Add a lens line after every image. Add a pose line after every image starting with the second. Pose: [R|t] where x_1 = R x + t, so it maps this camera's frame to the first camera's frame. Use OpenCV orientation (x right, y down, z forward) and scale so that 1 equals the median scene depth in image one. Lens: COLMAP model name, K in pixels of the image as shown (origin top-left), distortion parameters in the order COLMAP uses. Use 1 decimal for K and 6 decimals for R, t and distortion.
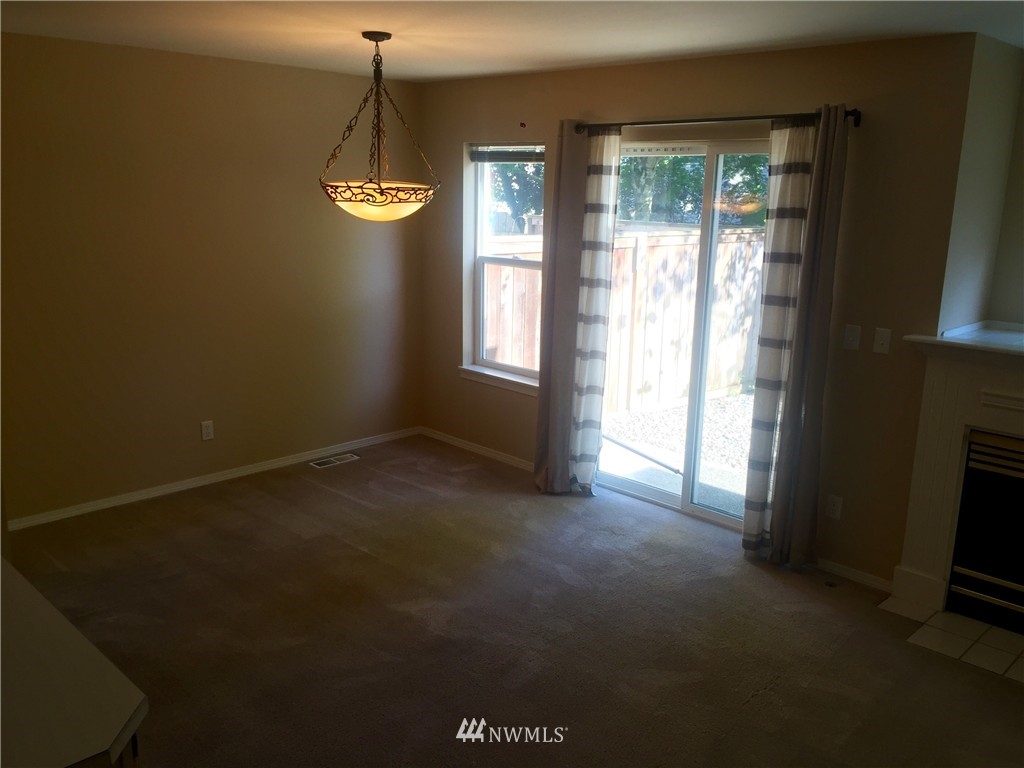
lens RADIAL K [[863.9, 0, 512.2], [0, 863.9, 387.0], [0, 0, 1]] dist [0.044578, -0.067421]
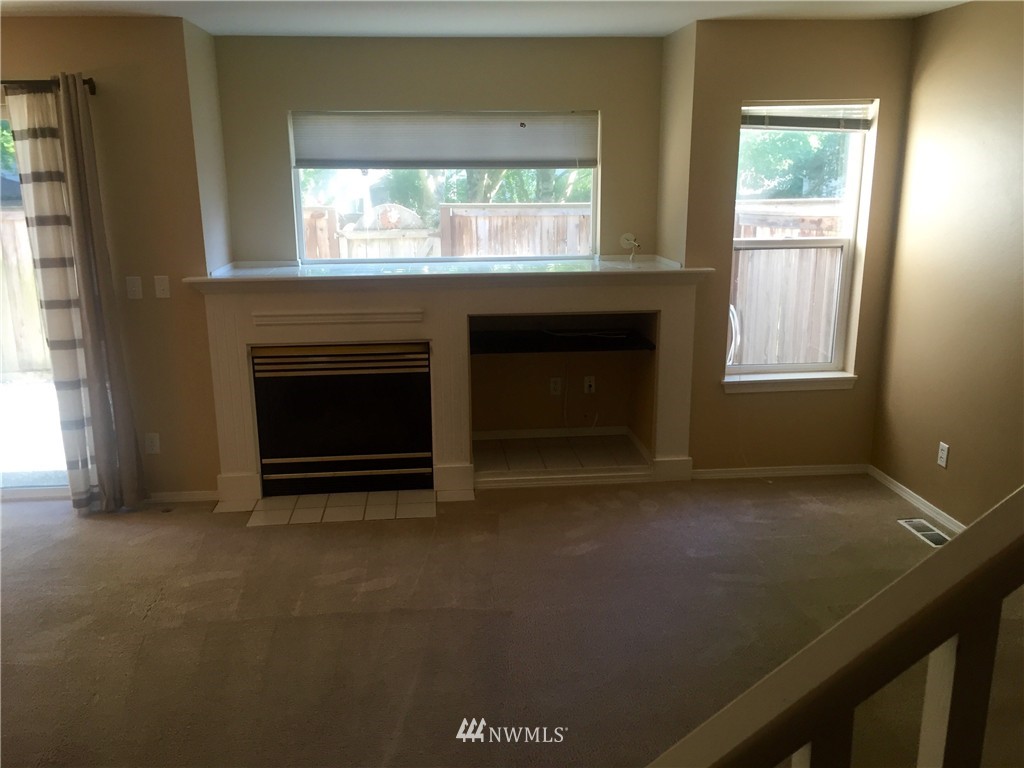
lens RADIAL K [[863.9, 0, 514.5], [0, 863.9, 390.6], [0, 0, 1]] dist [0.044578, -0.067421]
pose [[0.626511, -0.212983, 0.749748, -0.164019], [0.195945, 0.974085, 0.112974, 0.040208], [-0.754380, 0.076130, 0.652008, -0.076937]]
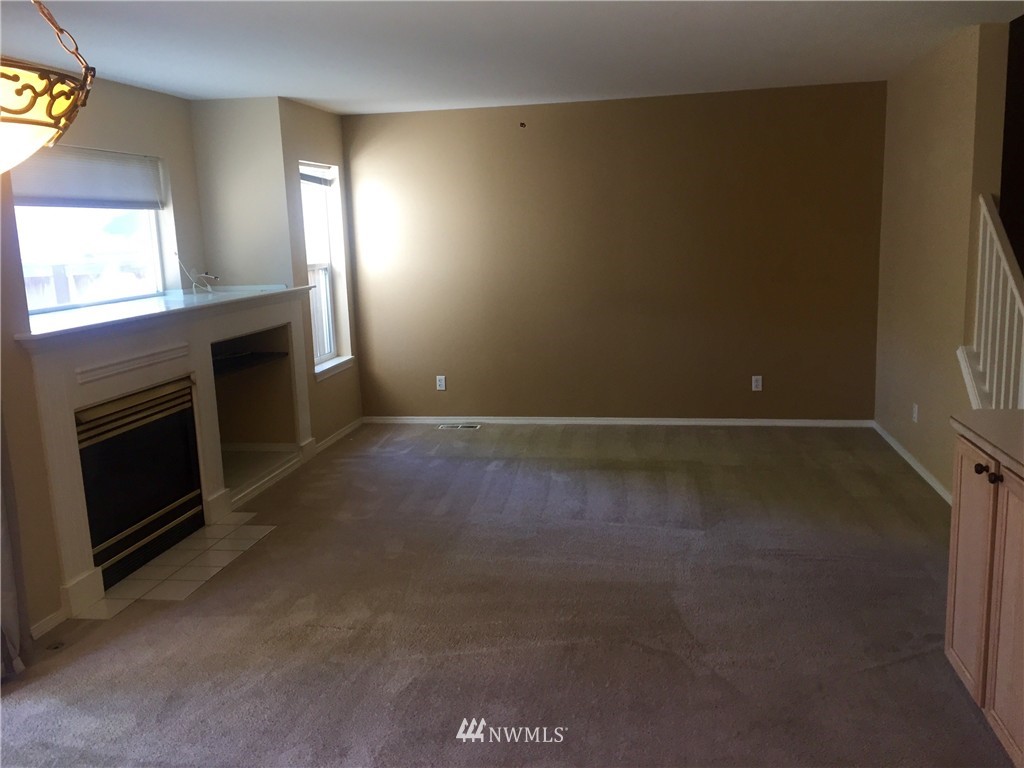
lens RADIAL K [[863.9, 0, 508.8], [0, 863.9, 376.9], [0, 0, 1]] dist [0.044578, -0.067421]
pose [[-0.570633, -0.133899, 0.810216, -0.535881], [0.217666, 0.926667, 0.306446, -0.177190], [-0.791833, 0.351224, -0.499642, 1.016609]]
